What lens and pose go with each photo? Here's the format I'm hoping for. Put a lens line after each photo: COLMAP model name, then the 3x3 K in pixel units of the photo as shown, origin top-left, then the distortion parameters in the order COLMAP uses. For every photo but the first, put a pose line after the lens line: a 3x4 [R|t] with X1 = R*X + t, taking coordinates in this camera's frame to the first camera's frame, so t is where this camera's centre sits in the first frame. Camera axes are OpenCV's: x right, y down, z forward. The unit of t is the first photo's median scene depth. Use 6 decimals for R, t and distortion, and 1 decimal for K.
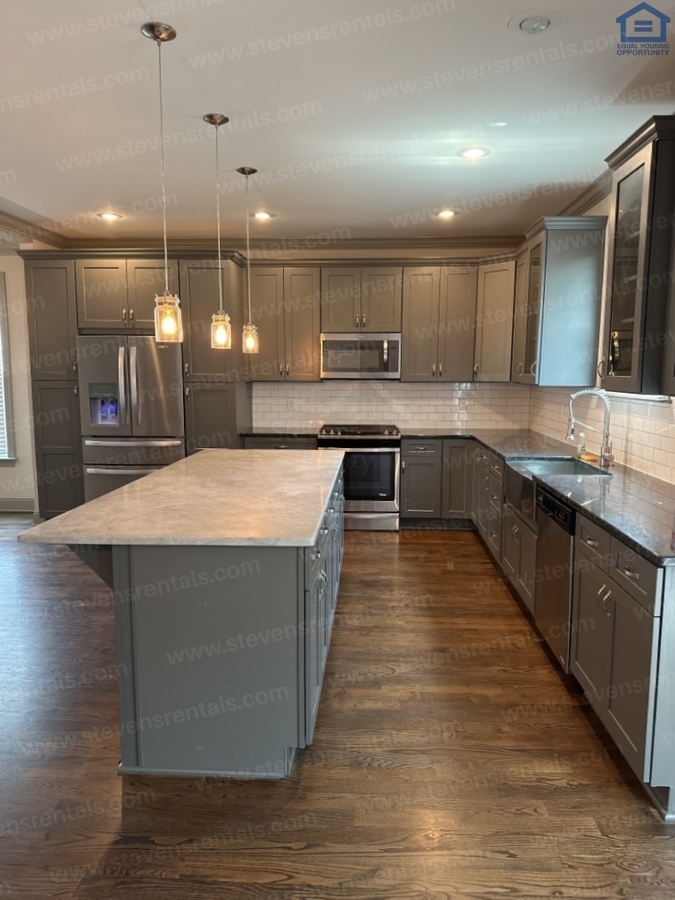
lens RADIAL K [[639.1, 0, 345.4], [0, 639.1, 451.8], [0, 0, 1]] dist [0.075781, -0.084452]
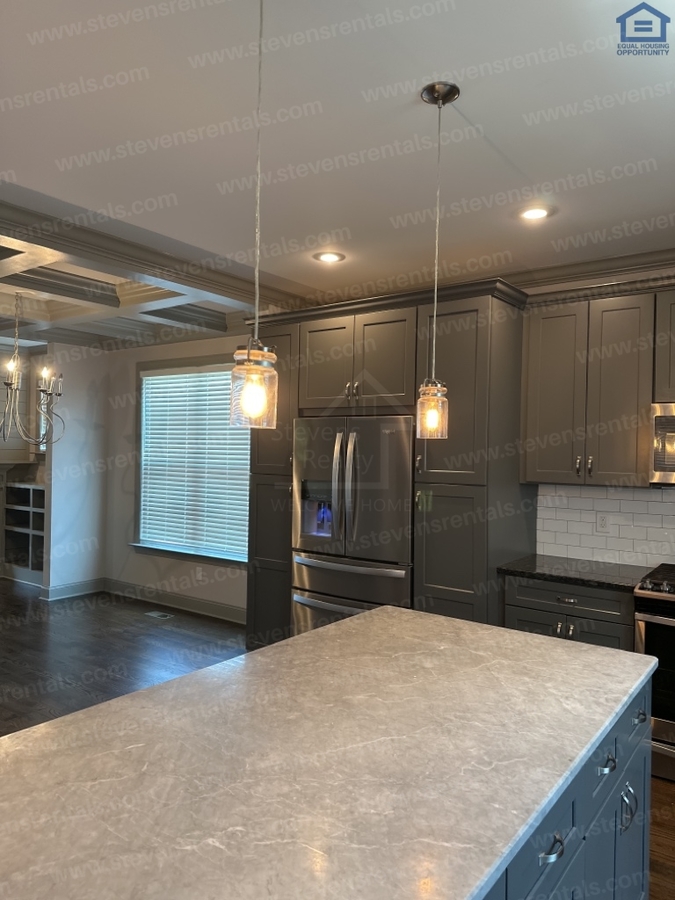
lens RADIAL K [[639.1, 0, 341.9], [0, 639.1, 453.7], [0, 0, 1]] dist [0.075781, -0.084452]
pose [[0.834519, 0.012842, -0.550829, 0.050947], [-0.084728, 0.990828, -0.105264, -0.061021], [0.544425, 0.134516, 0.827953, 0.398909]]
